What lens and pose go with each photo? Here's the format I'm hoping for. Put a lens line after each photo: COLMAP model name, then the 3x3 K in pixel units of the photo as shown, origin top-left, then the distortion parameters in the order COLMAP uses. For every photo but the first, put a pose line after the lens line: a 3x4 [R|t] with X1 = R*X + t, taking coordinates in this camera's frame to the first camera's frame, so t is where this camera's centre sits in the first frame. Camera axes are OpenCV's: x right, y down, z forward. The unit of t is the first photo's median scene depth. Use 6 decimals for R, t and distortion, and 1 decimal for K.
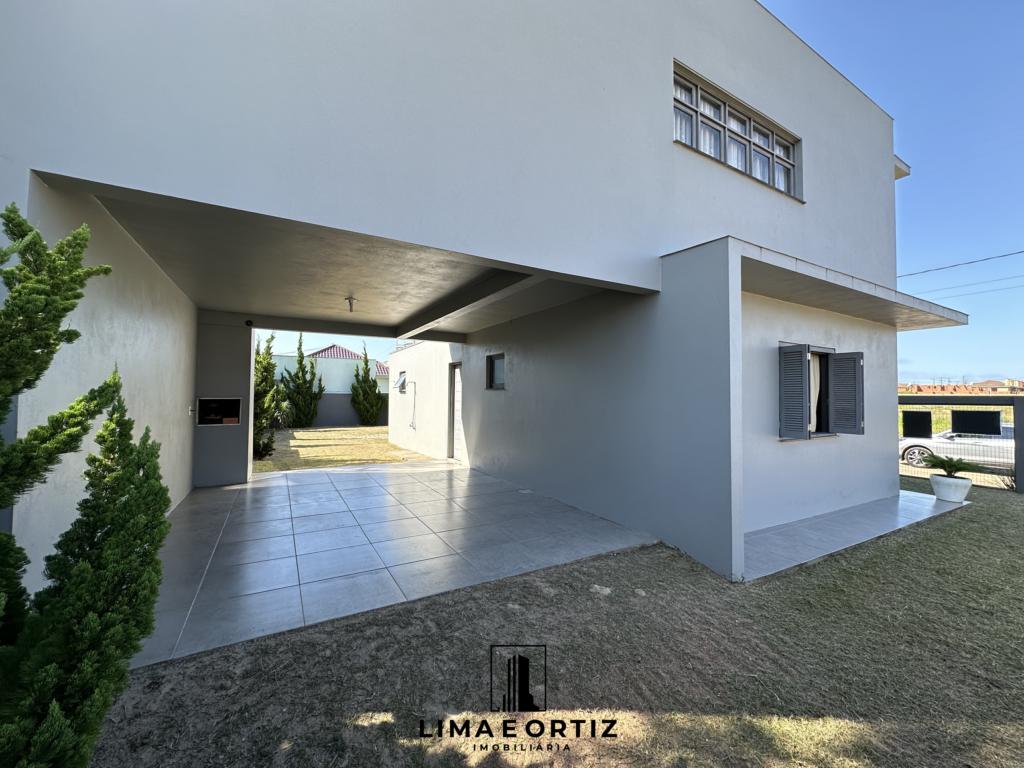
lens RADIAL K [[408.5, 0, 508.0], [0, 408.5, 384.8], [0, 0, 1]] dist [-0.004615, 0.001109]
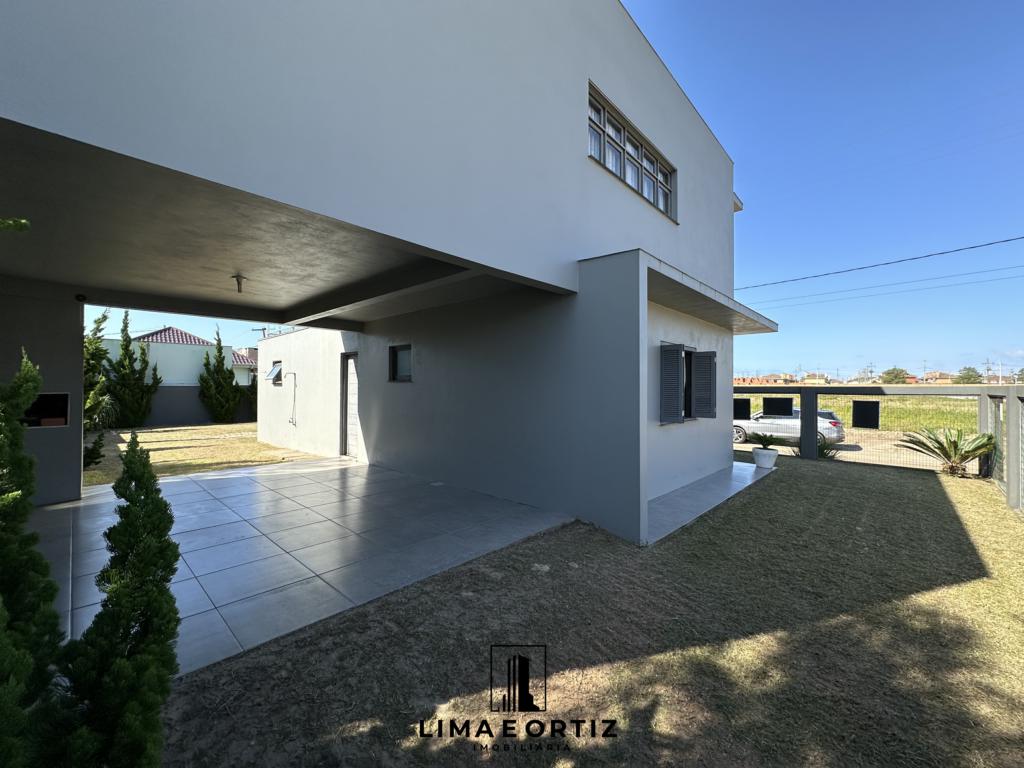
lens RADIAL K [[408.5, 0, 514.4], [0, 408.5, 384.6], [0, 0, 1]] dist [-0.004615, 0.001109]
pose [[0.955454, -0.002371, 0.295131, -0.100480], [-0.003647, 0.999797, 0.019838, -0.002611], [-0.295118, -0.020031, 0.955251, -0.002552]]
